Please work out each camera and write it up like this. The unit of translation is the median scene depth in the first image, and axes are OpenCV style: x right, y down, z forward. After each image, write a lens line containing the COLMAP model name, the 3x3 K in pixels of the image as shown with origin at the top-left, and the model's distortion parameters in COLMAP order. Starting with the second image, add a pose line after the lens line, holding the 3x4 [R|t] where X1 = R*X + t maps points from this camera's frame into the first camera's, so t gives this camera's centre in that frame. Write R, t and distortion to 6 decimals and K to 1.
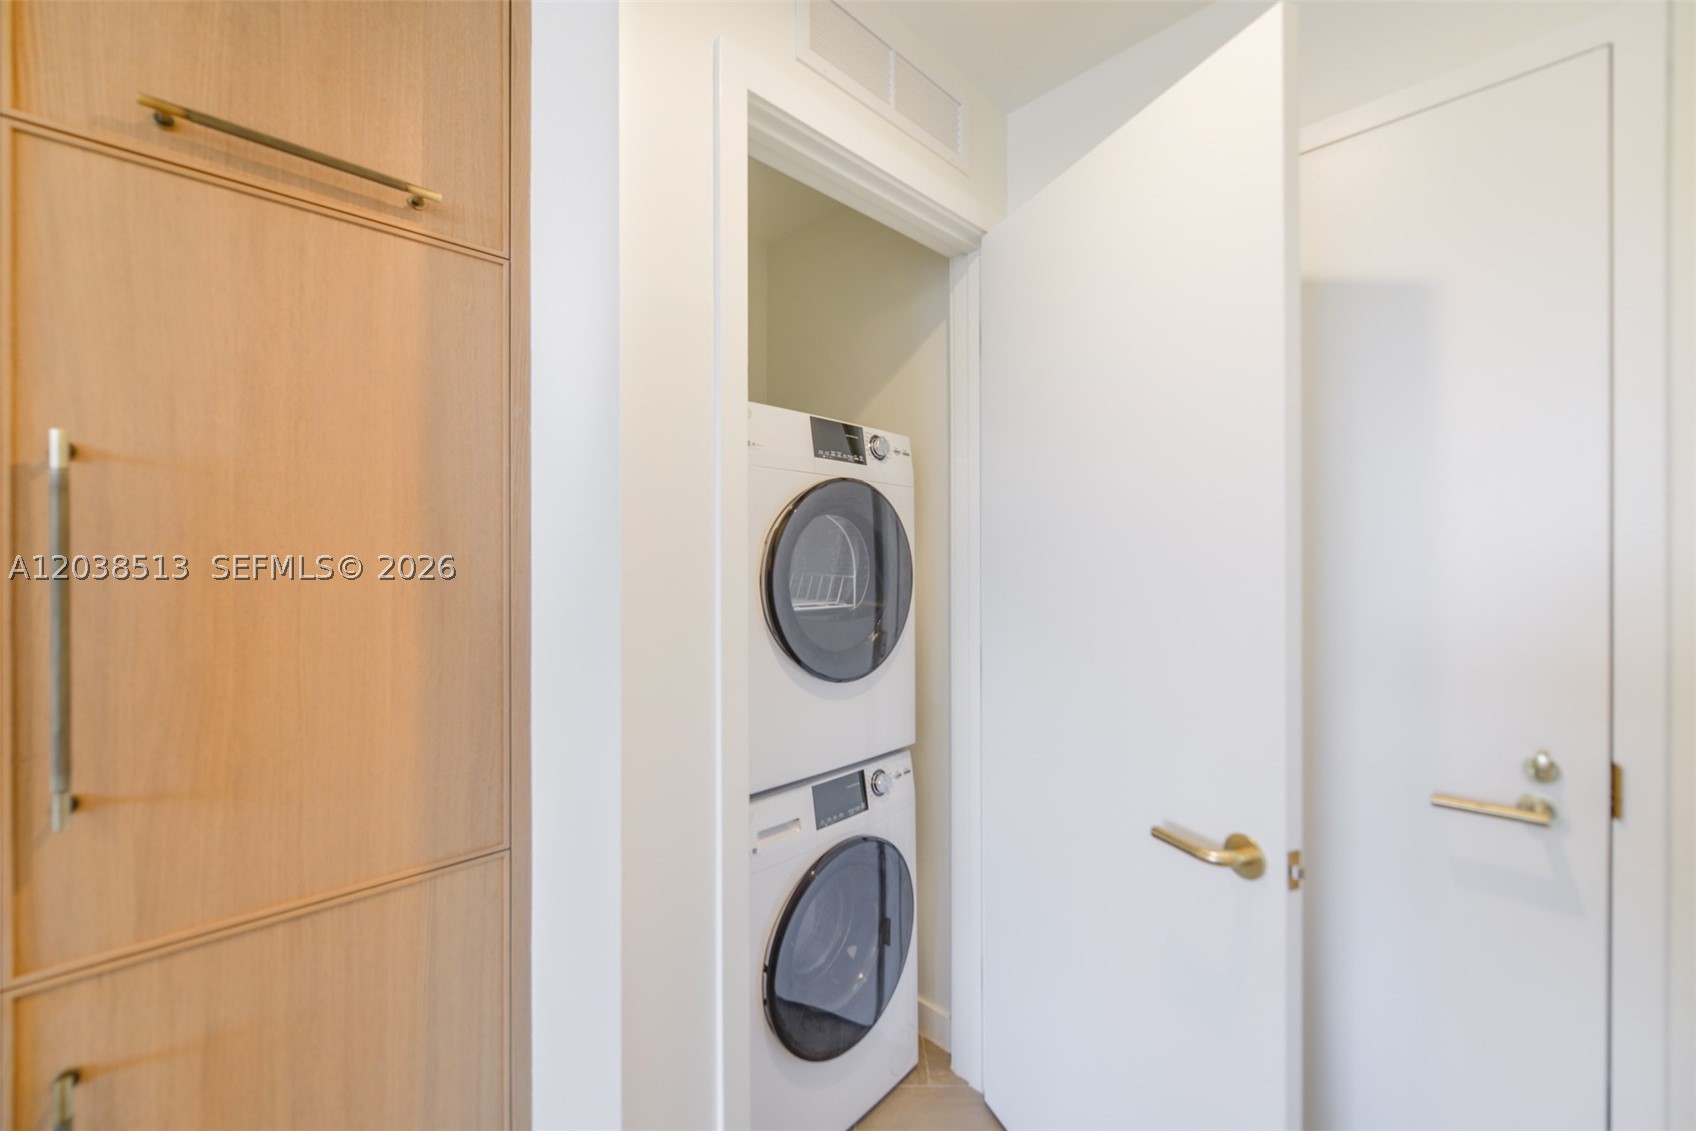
lens RADIAL K [[671.8, 0, 843.8], [0, 671.8, 559.3], [0, 0, 1]] dist [0.003593, -0.003324]
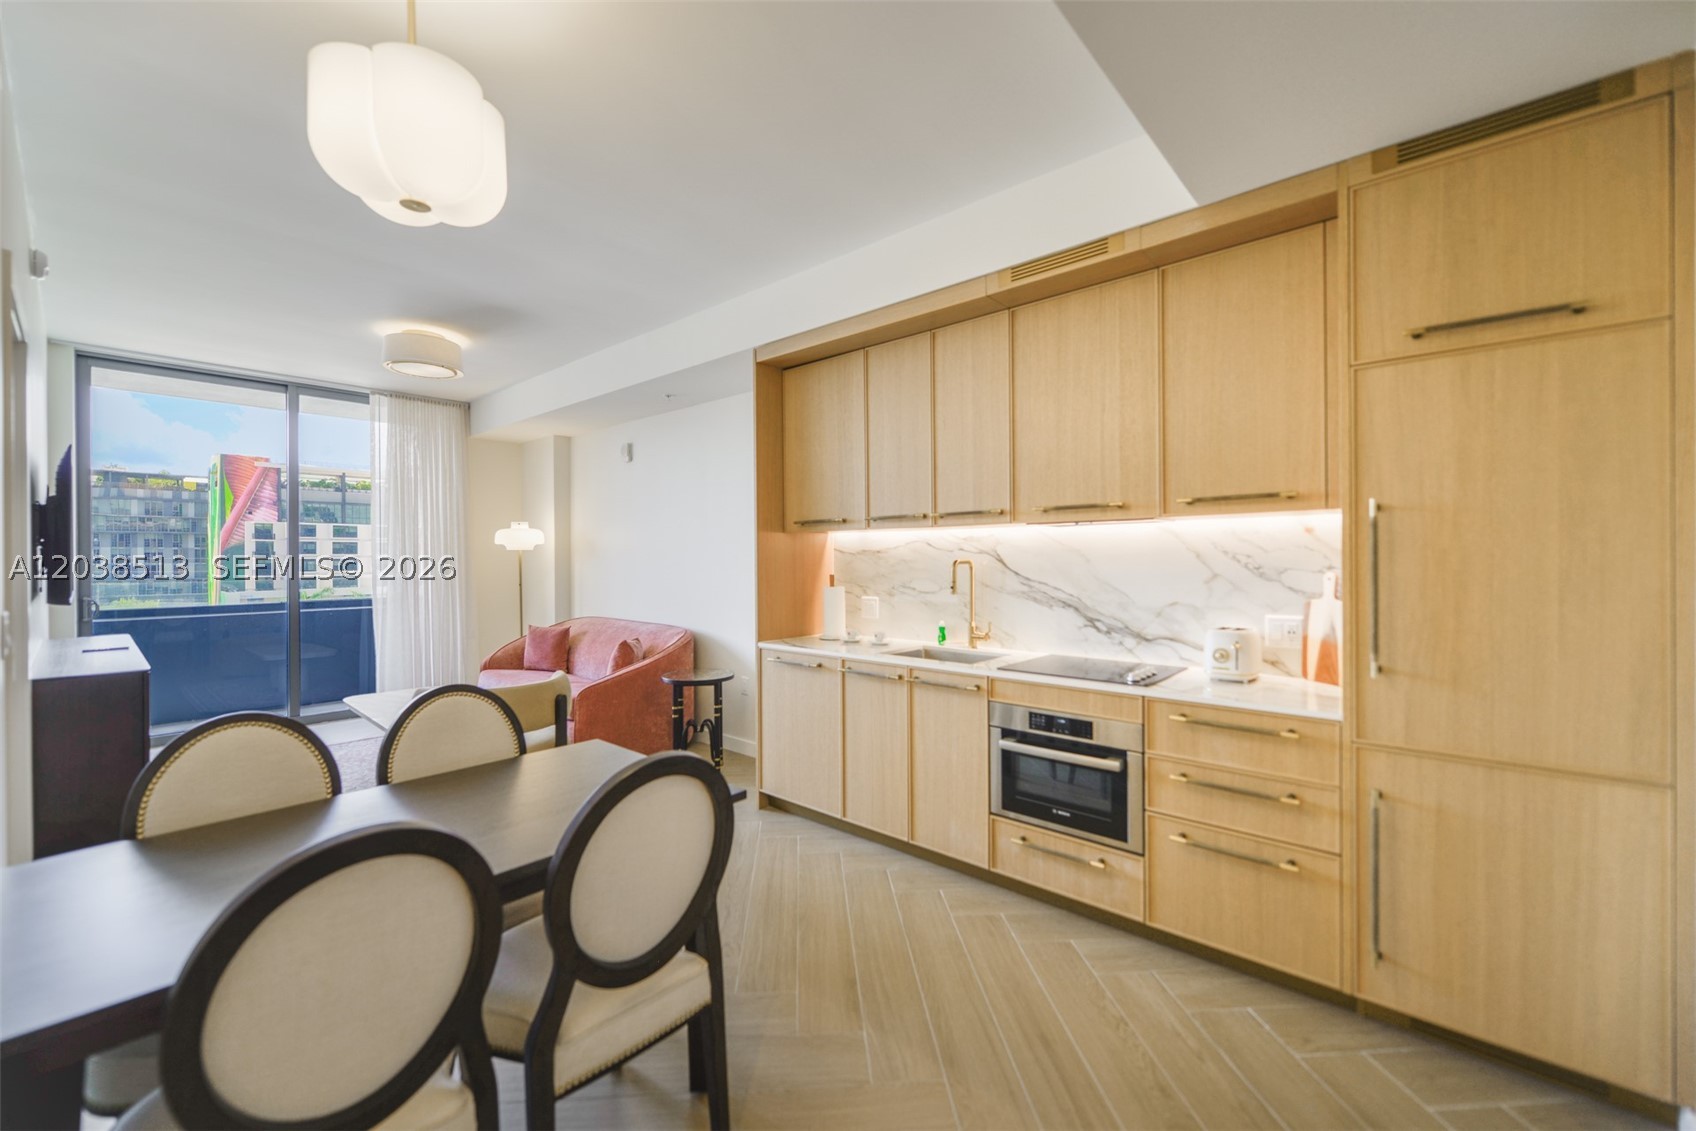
lens RADIAL K [[671.8, 0, 837.8], [0, 671.8, 558.0], [0, 0, 1]] dist [0.003593, -0.003324]
pose [[0.068727, 0.004213, -0.997627, 0.872567], [0.006798, 0.999966, 0.004691, -0.017960], [0.997612, -0.007105, 0.068696, -0.866151]]
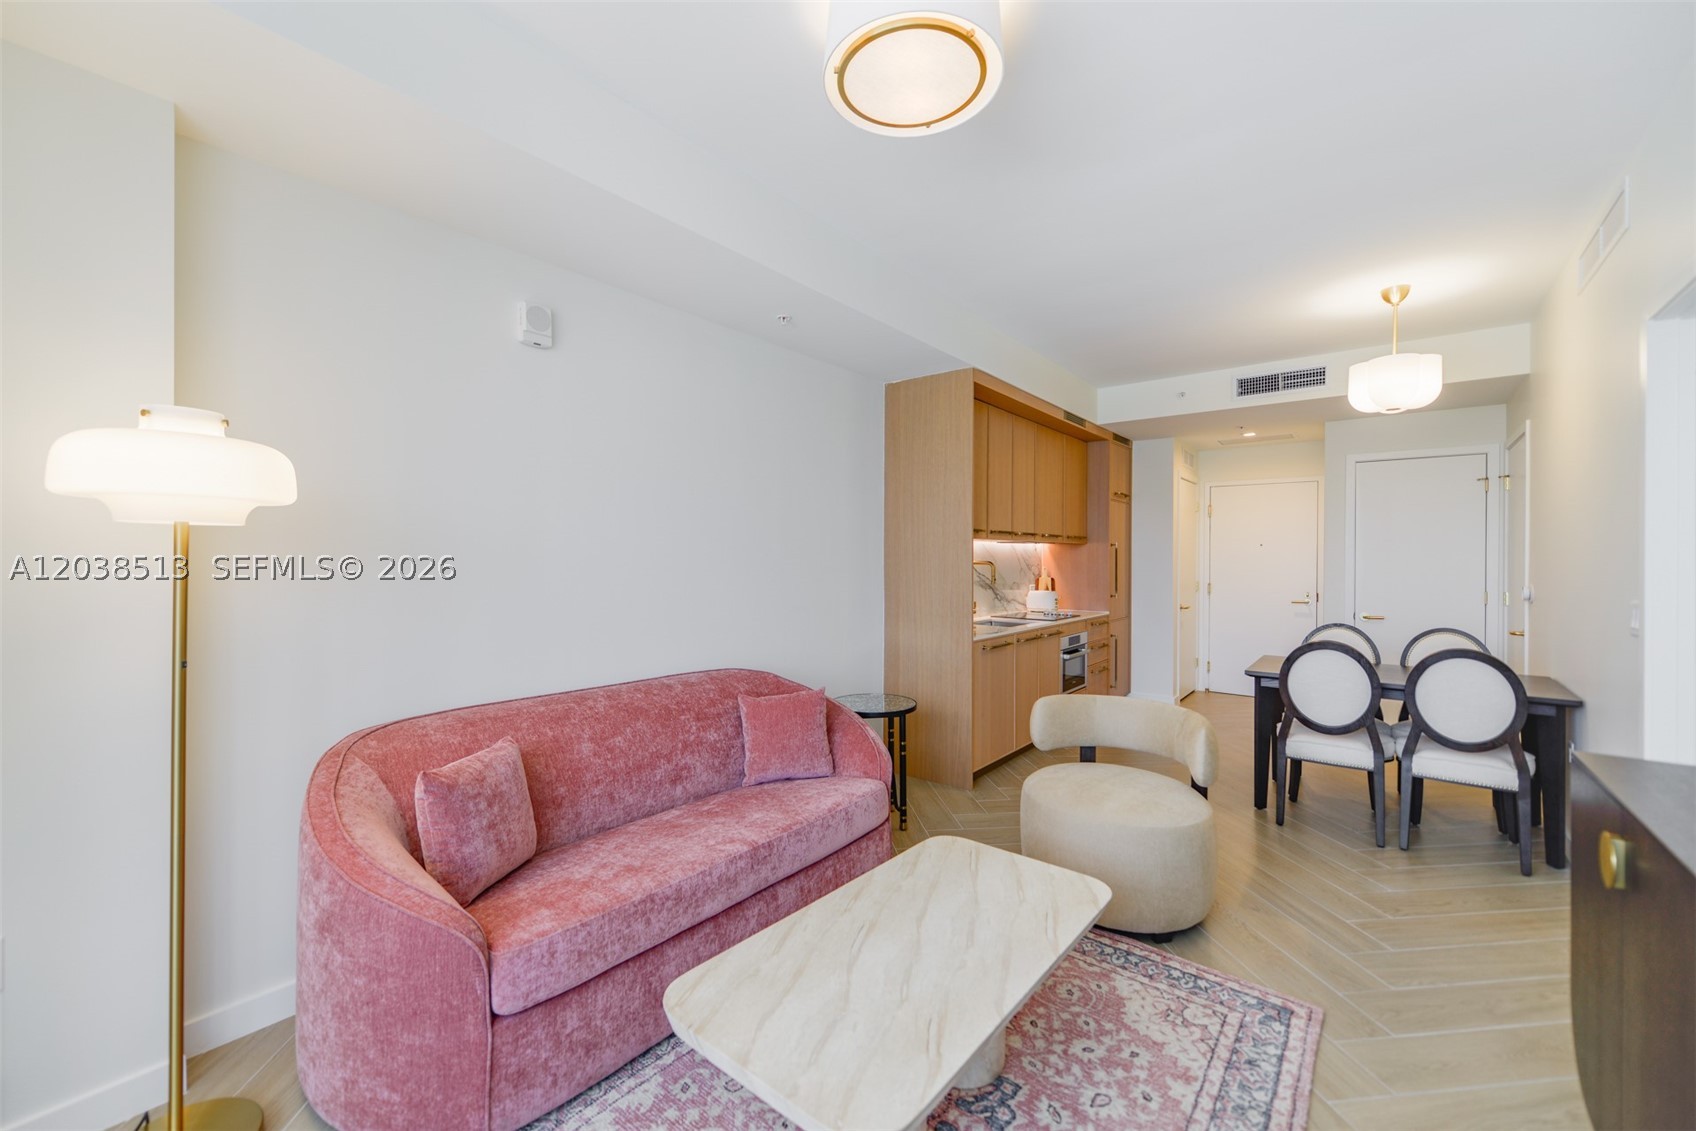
lens RADIAL K [[671.8, 0, 834.0], [0, 671.8, 560.5], [0, 0, 1]] dist [0.003593, -0.003324]
pose [[0.994046, 0.004632, 0.108862, -4.537774], [-0.005264, 0.999971, 0.005517, -0.021481], [-0.108833, -0.006057, 0.994042, -5.339185]]
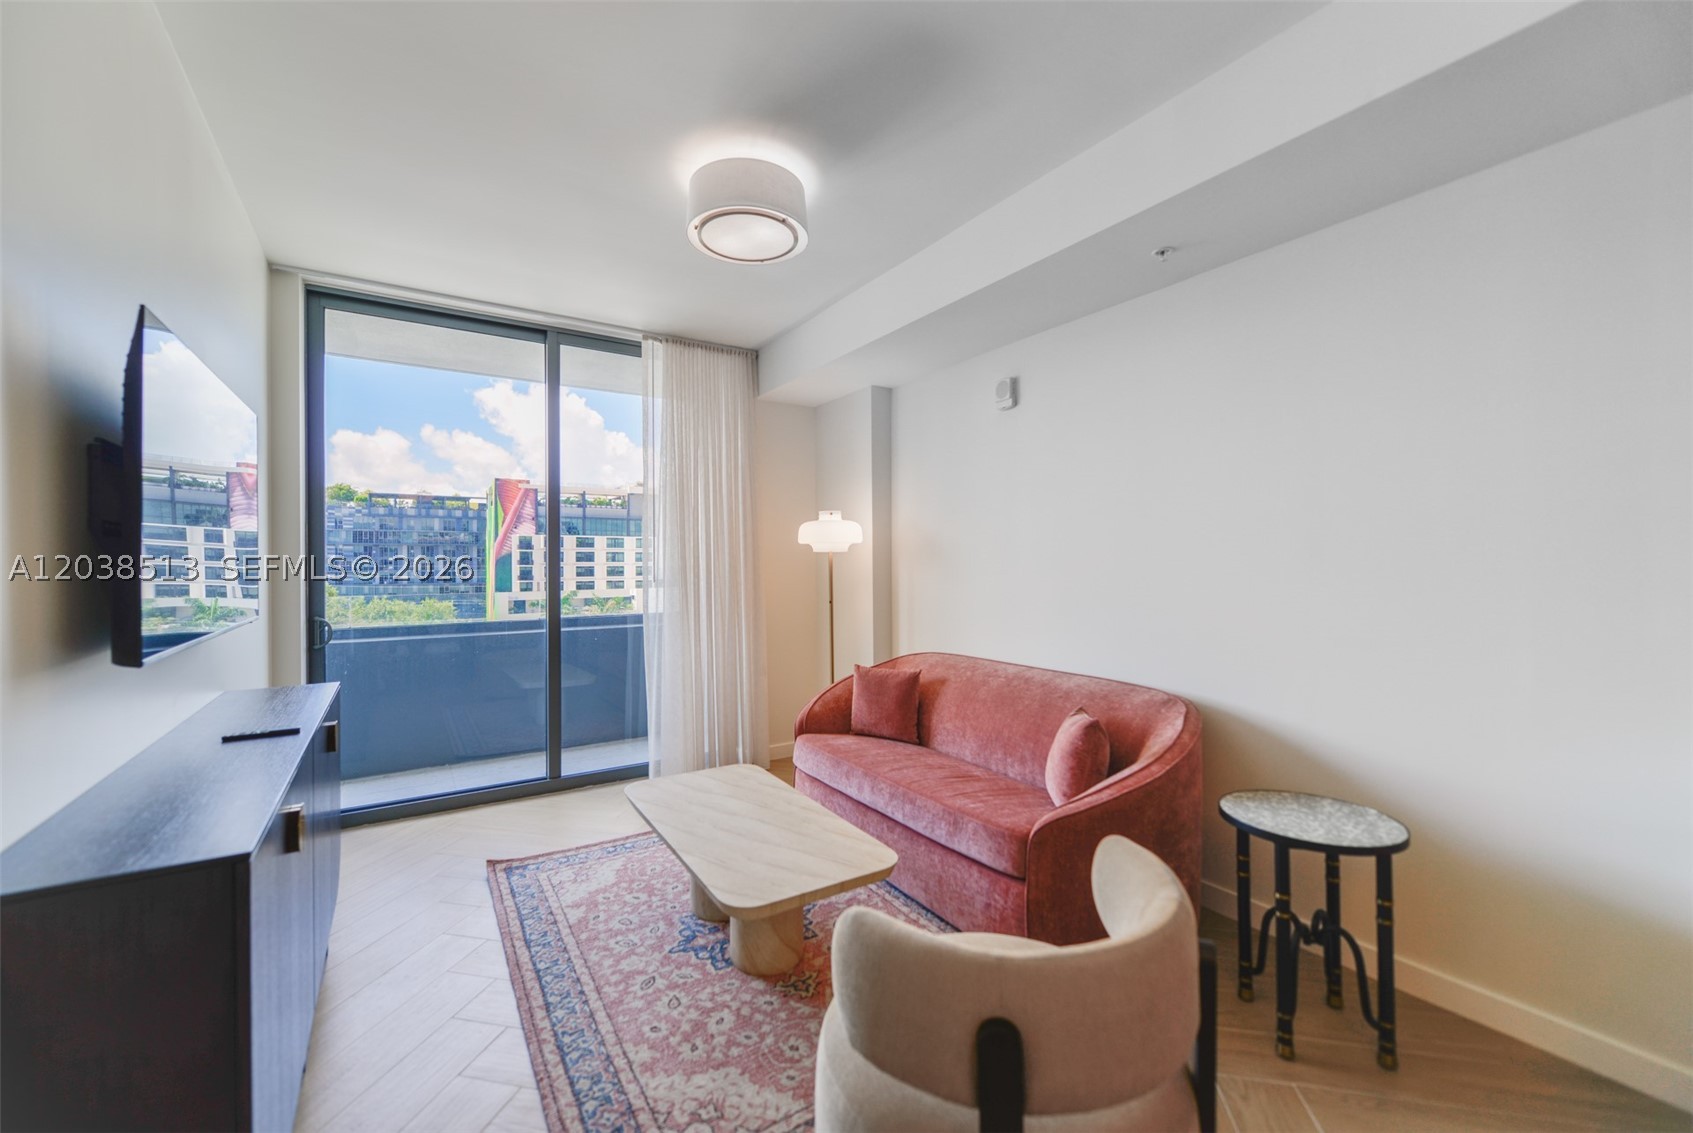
lens RADIAL K [[670.6, 0, 834.5], [0, 670.6, 564.0], [0, 0, 1]] dist [0.003593, -0.003324]
pose [[-0.205148, 0.001905, -0.978729, -1.474323], [0.008446, 0.999964, 0.000176, -0.004528], [0.978694, -0.008230, -0.205157, -2.562469]]
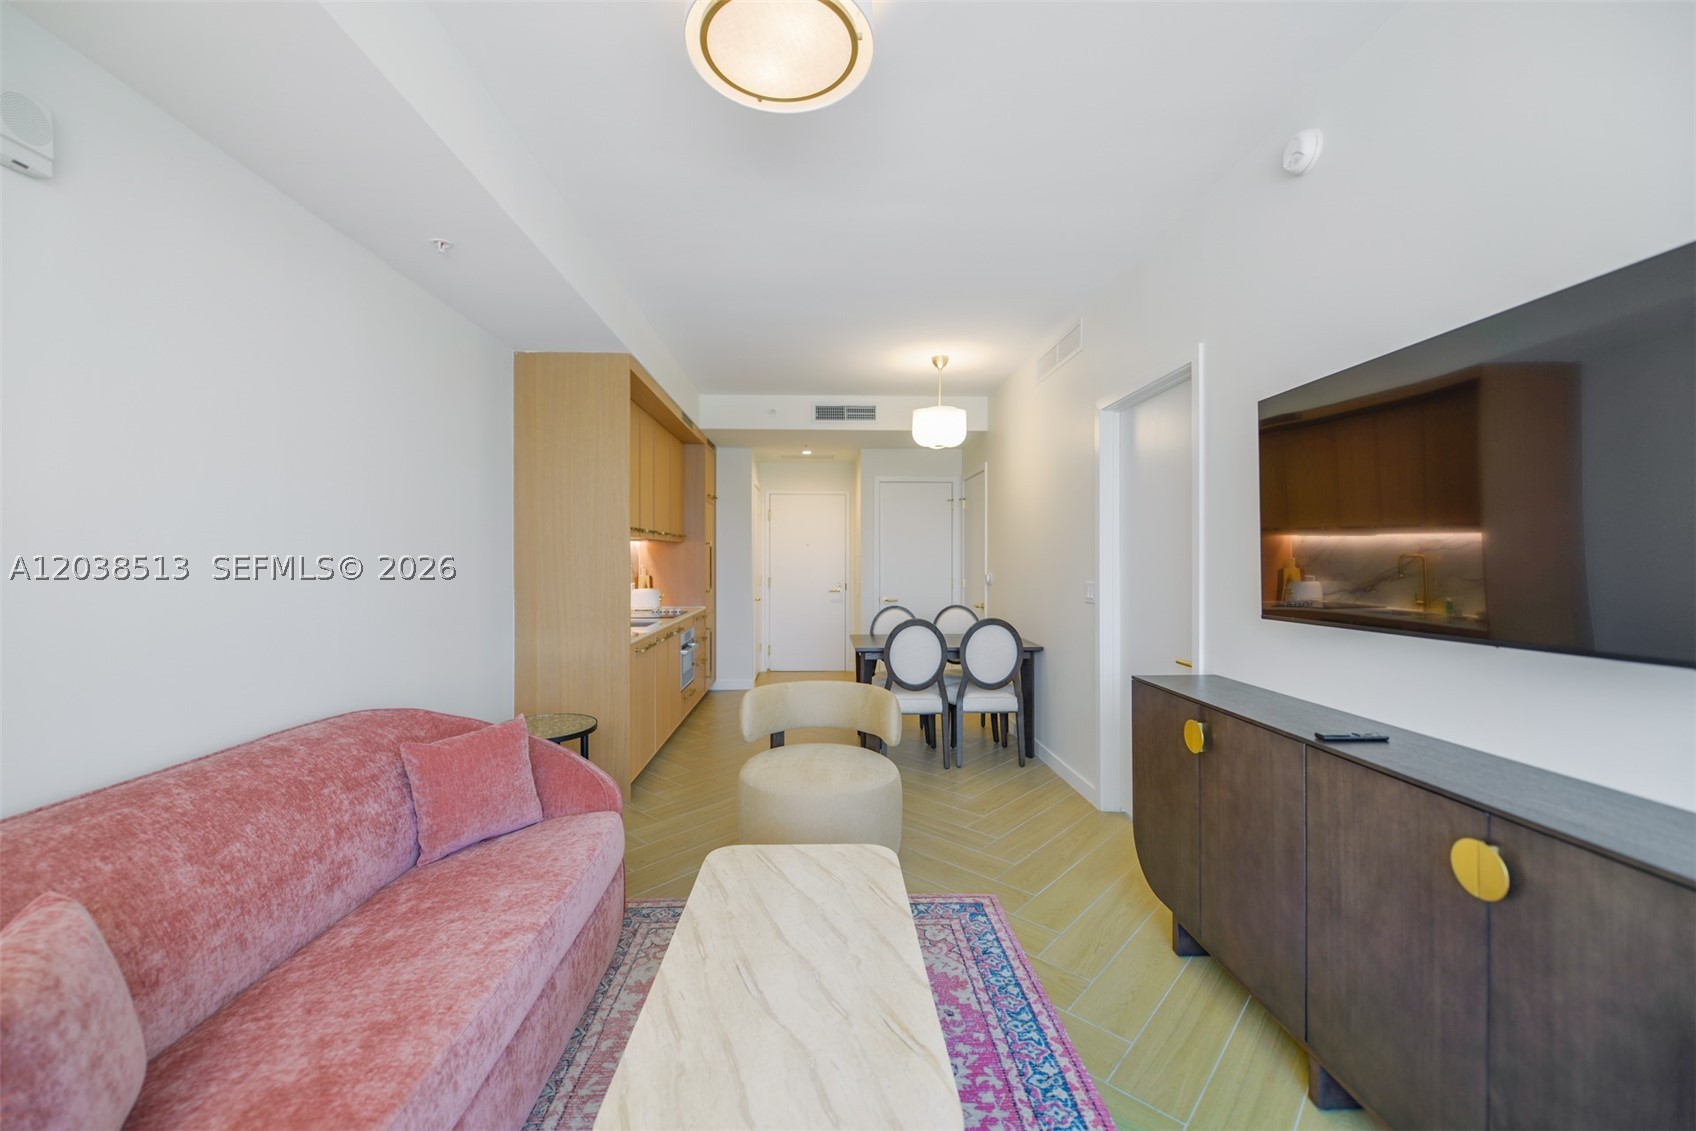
lens RADIAL K [[671.8, 0, 834.5], [0, 671.8, 557.4], [0, 0, 1]] dist [0.003593, -0.003324]
pose [[0.678493, 0.001932, 0.734604, -5.338966], [-0.003358, 0.999994, 0.000471, -0.014752], [-0.734599, -0.002786, 0.678496, -4.794760]]
